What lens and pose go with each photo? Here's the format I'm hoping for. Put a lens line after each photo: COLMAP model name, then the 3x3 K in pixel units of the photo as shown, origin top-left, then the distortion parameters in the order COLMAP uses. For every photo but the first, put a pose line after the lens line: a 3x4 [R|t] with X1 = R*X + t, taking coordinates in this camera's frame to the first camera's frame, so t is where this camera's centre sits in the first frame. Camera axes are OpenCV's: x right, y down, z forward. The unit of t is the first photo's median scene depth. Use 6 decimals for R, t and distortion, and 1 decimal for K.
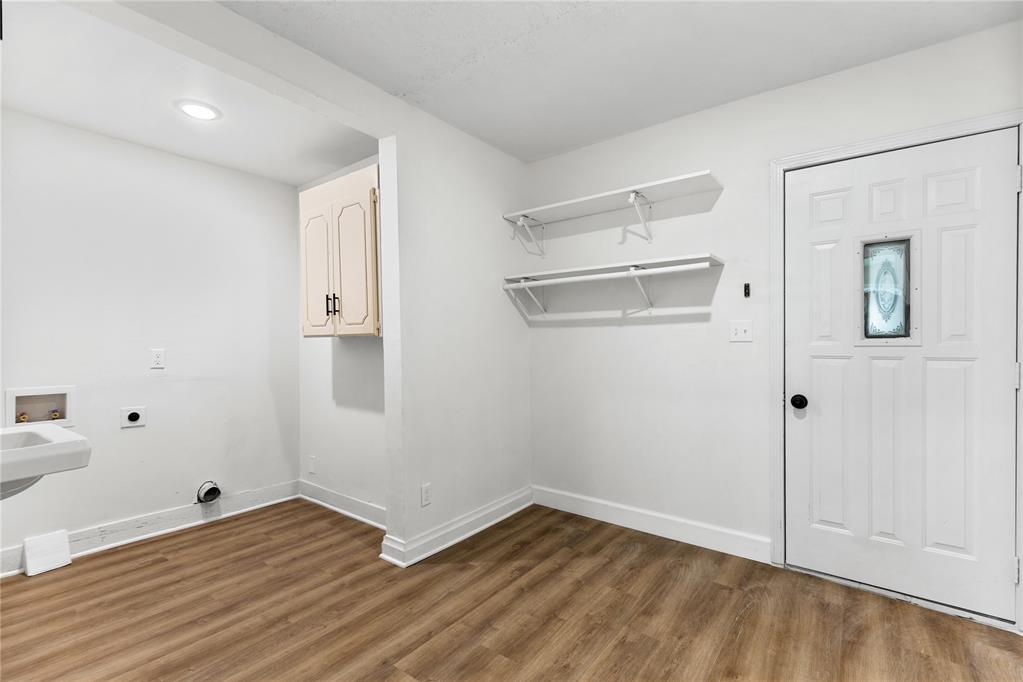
lens RADIAL K [[463.7, 0, 514.7], [0, 463.7, 340.1], [0, 0, 1]] dist [0.006967, -0.001113]
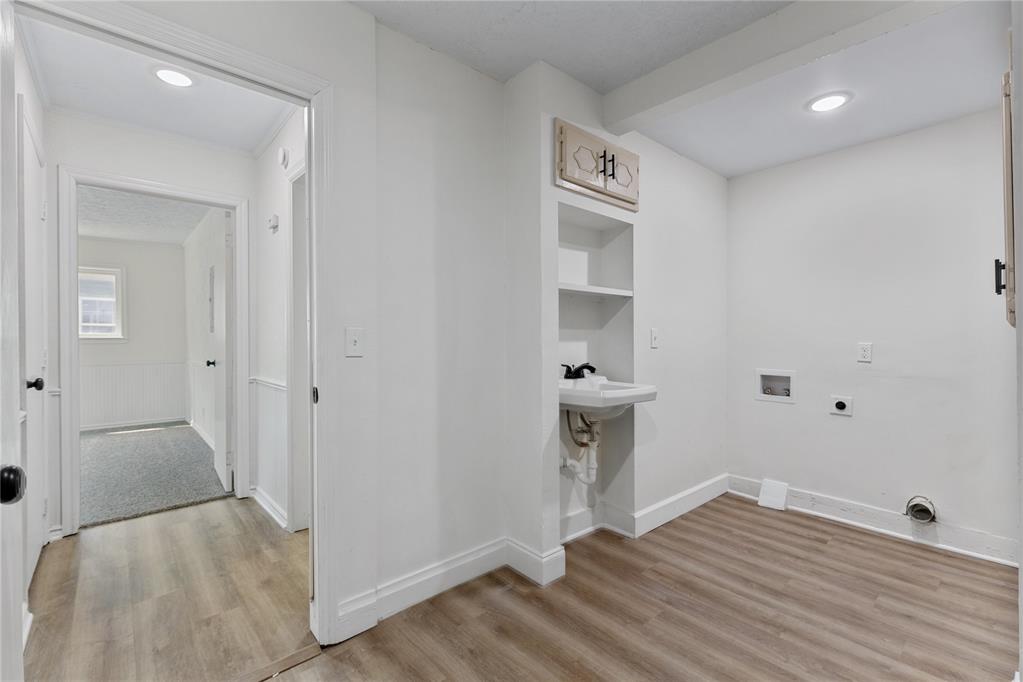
lens RADIAL K [[463.7, 0, 510.1], [0, 463.7, 342.9], [0, 0, 1]] dist [0.006967, -0.001113]
pose [[-0.198826, 0.014311, -0.979930, 0.406751], [0.000998, 0.999896, 0.014401, 0.004867], [0.980034, 0.001885, -0.198820, 0.499873]]
